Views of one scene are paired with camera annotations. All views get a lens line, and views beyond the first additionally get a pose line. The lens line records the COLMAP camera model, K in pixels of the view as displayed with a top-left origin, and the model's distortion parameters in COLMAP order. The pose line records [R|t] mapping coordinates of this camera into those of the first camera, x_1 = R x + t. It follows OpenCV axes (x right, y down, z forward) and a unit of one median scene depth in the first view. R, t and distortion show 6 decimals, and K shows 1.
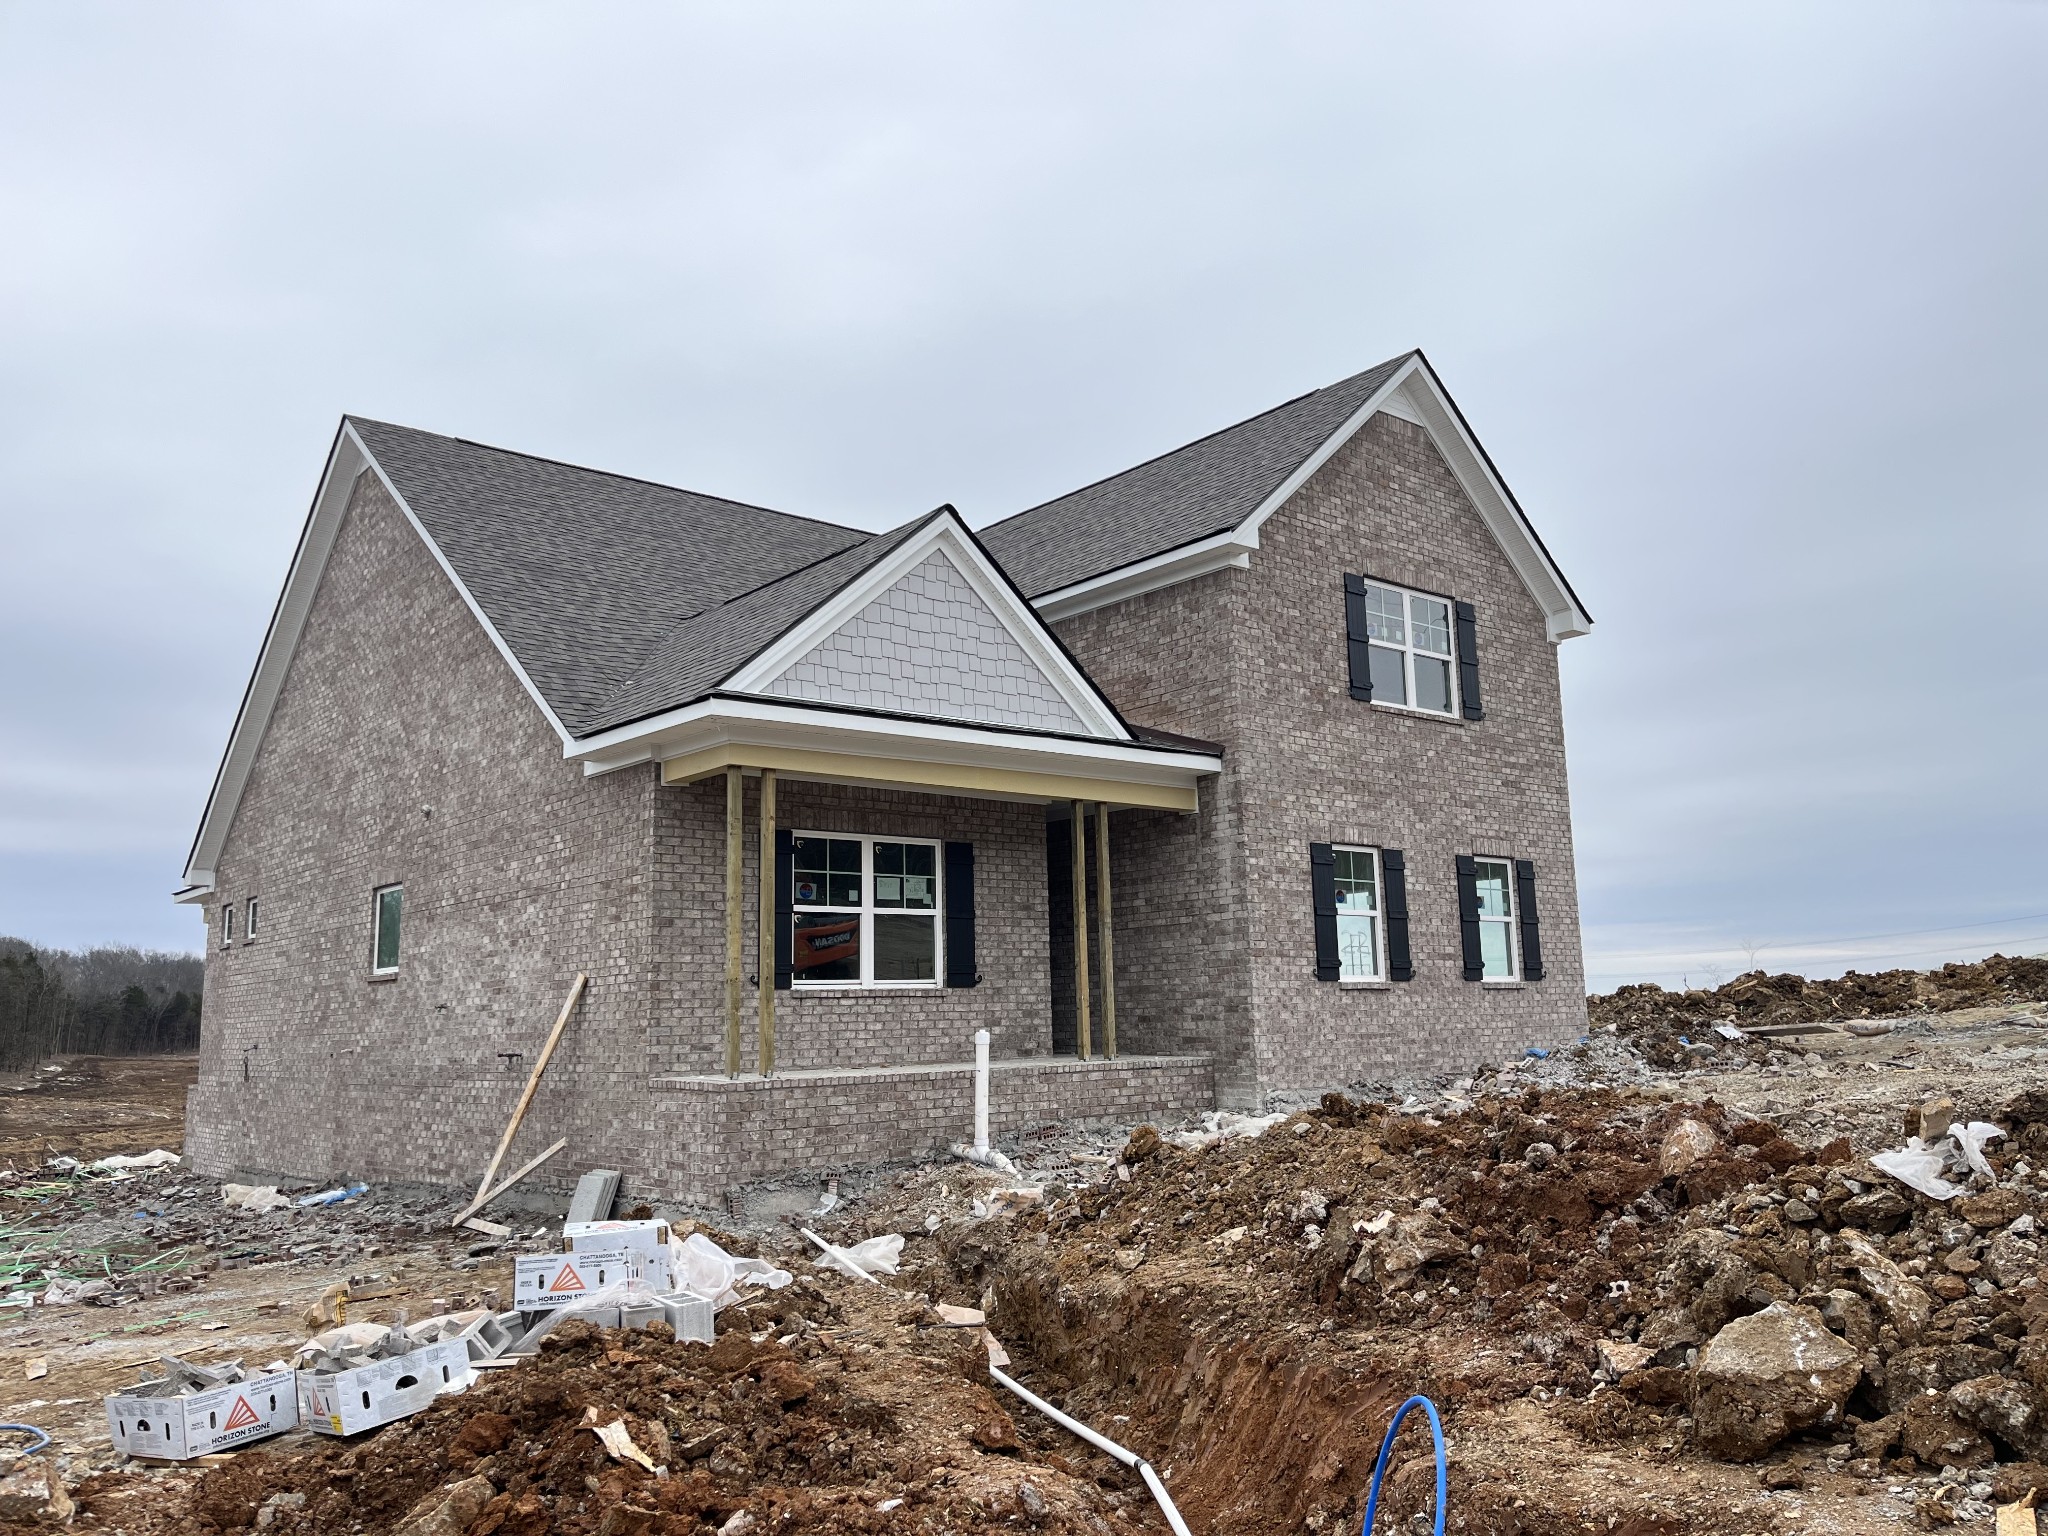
lens RADIAL K [[1713.2, 0, 1024.0], [0, 1713.2, 768.0], [0, 0, 1]] dist [0.074633, -0.003998]
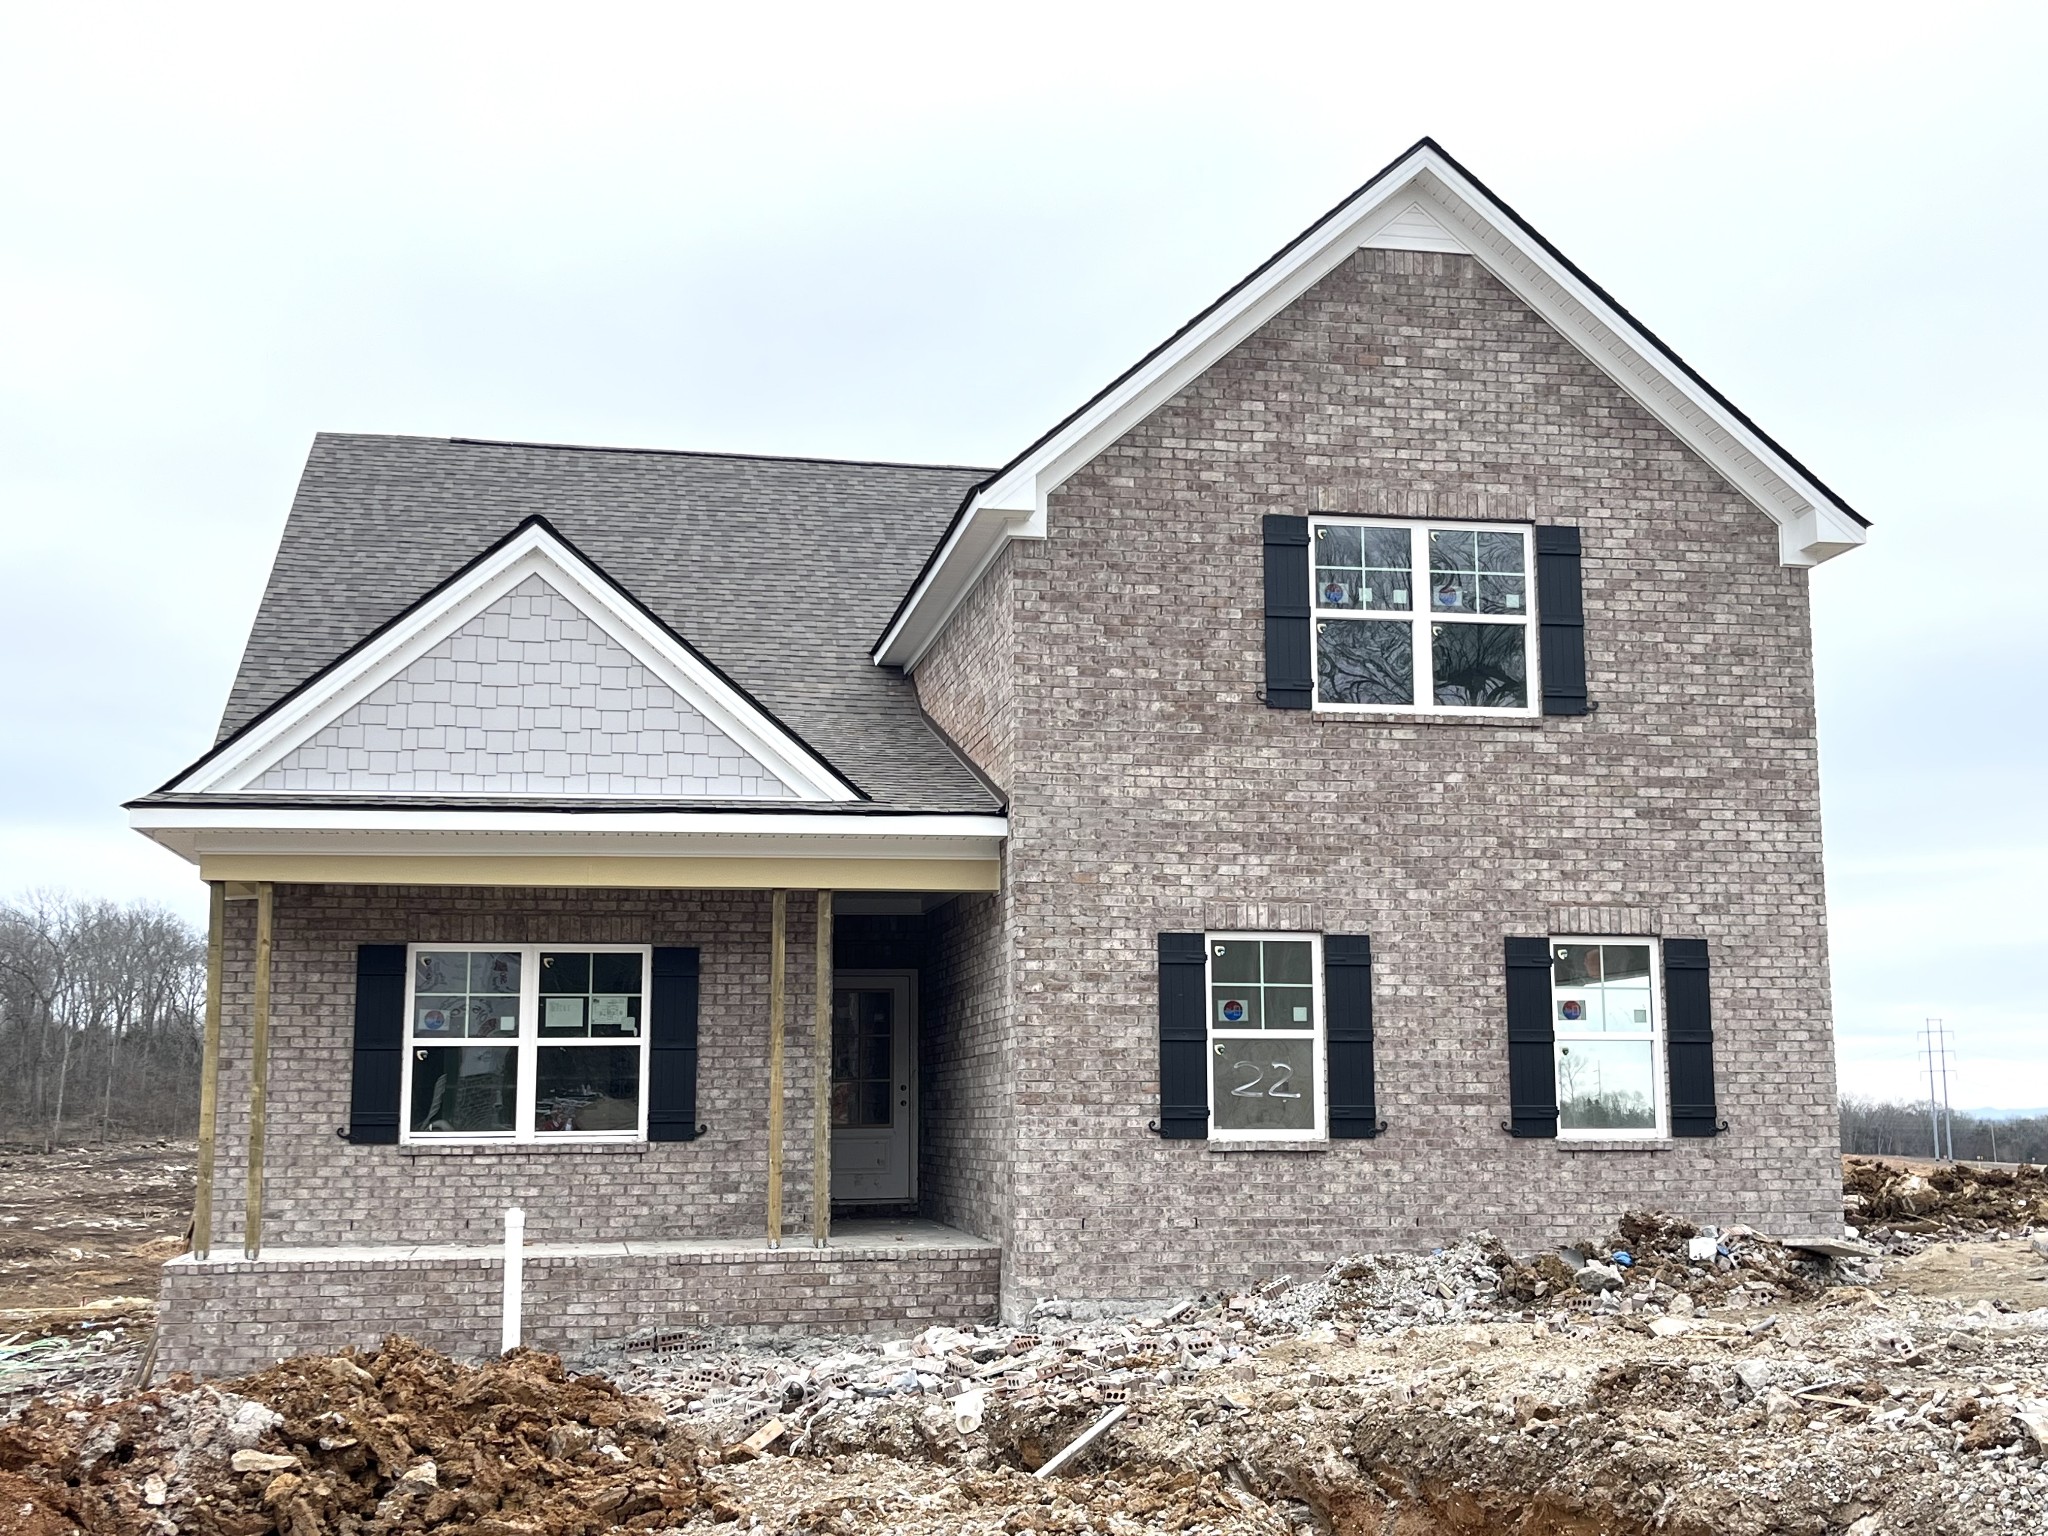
lens RADIAL K [[2559.8, 0, 1024.0], [0, 2559.8, 768.0], [0, 0, 1]] dist [0.136259, -0.485506]
pose [[0.846076, -0.051086, -0.530609, 0.677588], [0.063648, 0.997958, 0.005407, -0.030664], [0.529249, -0.038347, 0.847599, 0.126290]]
